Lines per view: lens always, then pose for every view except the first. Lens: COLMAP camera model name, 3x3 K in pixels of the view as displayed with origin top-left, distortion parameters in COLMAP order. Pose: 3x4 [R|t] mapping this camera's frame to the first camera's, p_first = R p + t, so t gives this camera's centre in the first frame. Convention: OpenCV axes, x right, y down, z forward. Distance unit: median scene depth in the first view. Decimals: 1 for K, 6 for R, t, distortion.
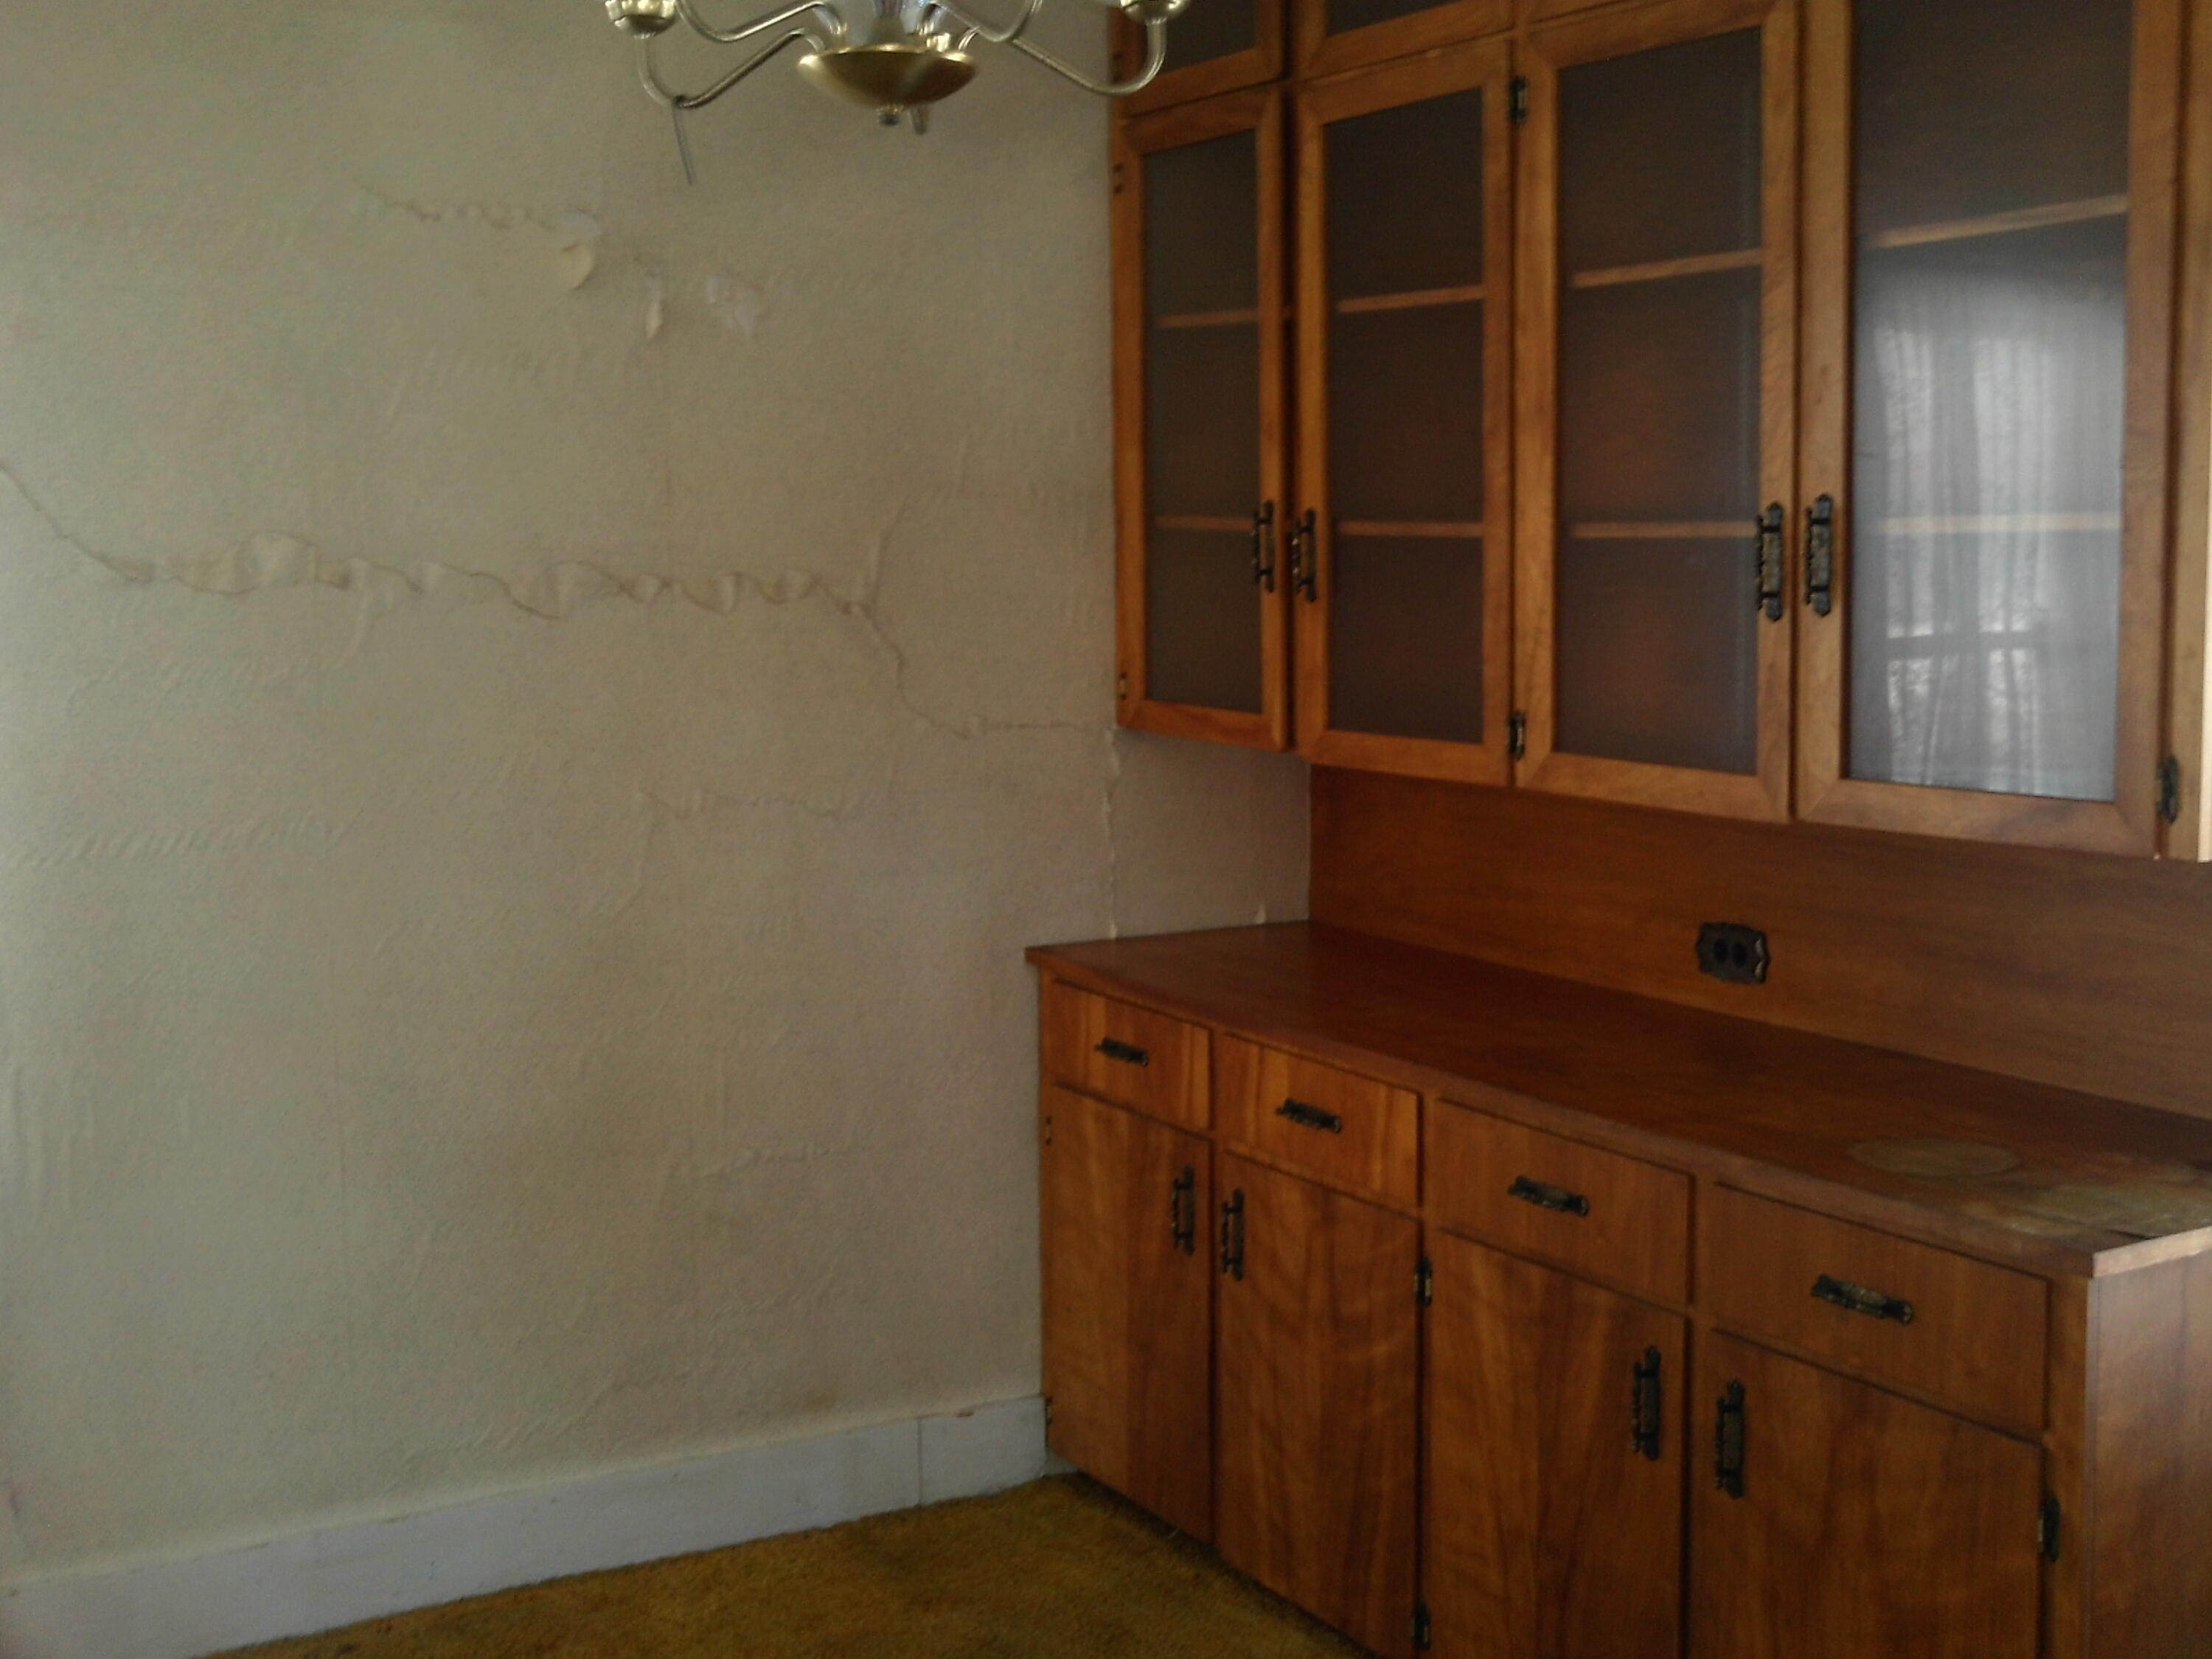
lens RADIAL K [[2707.5, 0, 1108.5], [0, 2707.5, 878.7], [0, 0, 1]] dist [-0.017673, 0.194573]
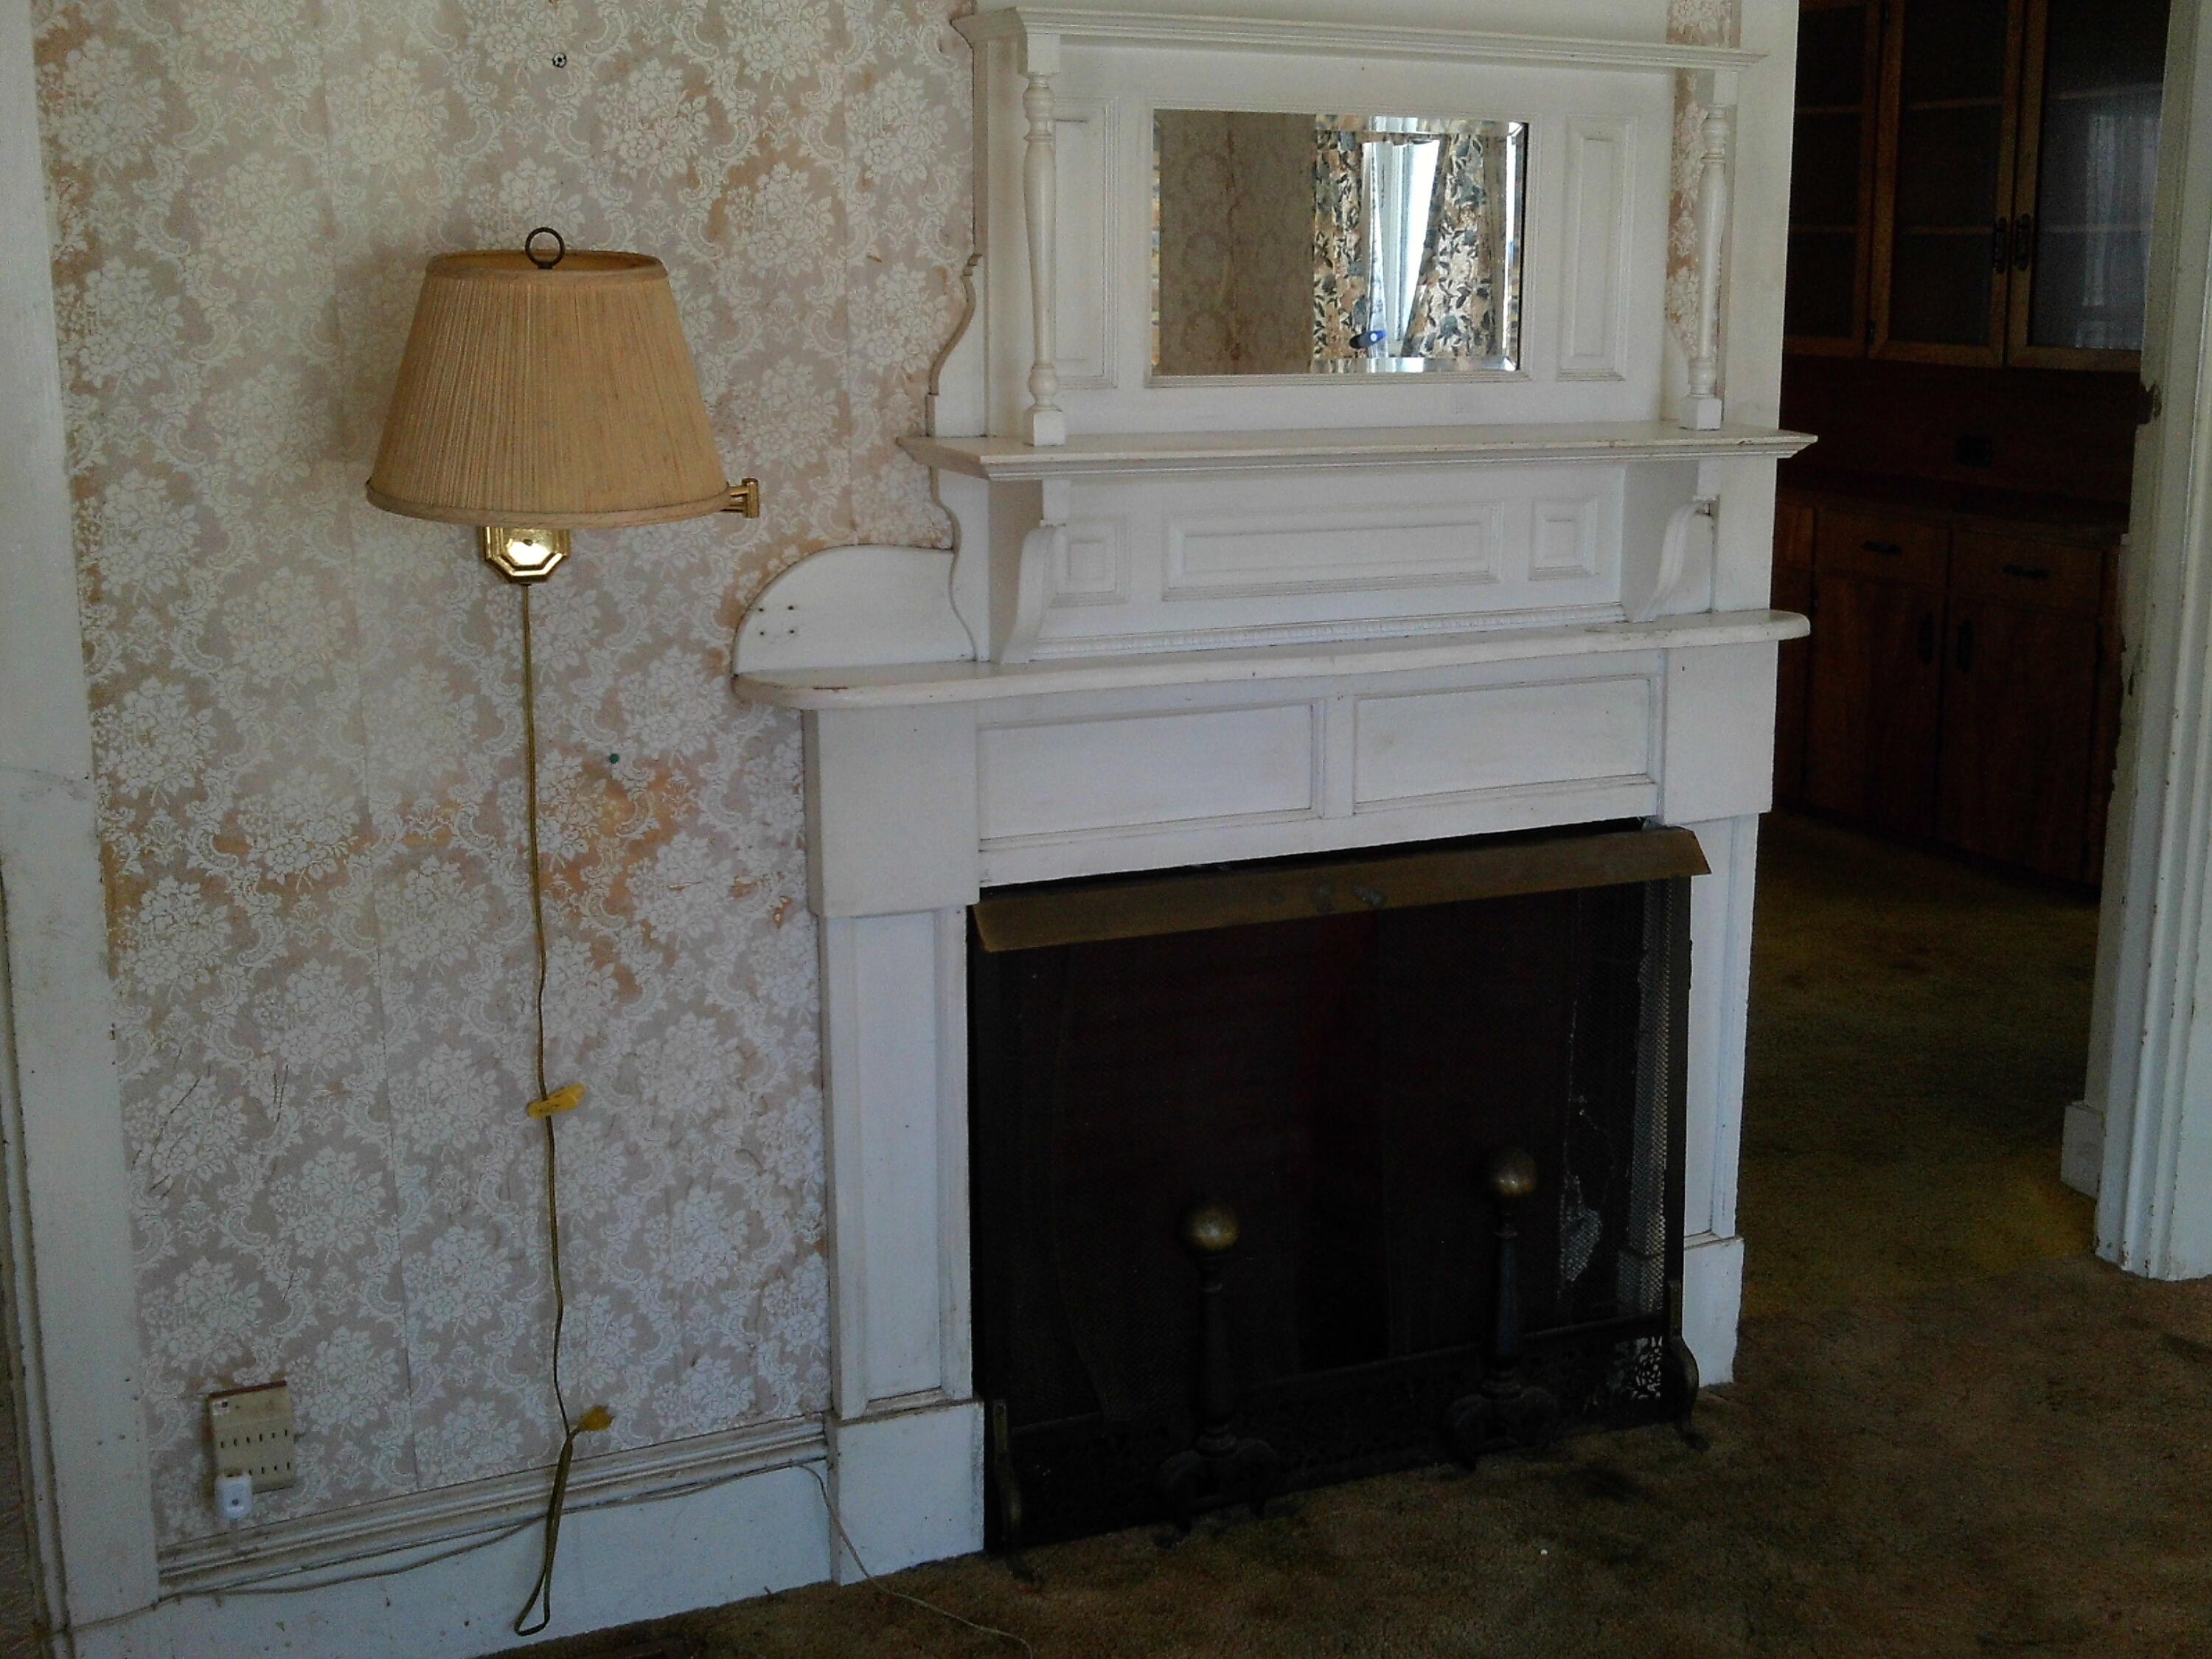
lens RADIAL K [[2707.5, 0, 1108.5], [0, 2707.5, 878.7], [0, 0, 1]] dist [-0.017673, 0.194573]
pose [[0.996506, 0.010976, -0.082801, -0.283587], [-0.000888, 0.992665, 0.120892, 0.125533], [0.083520, -0.120396, 0.989206, -1.280574]]
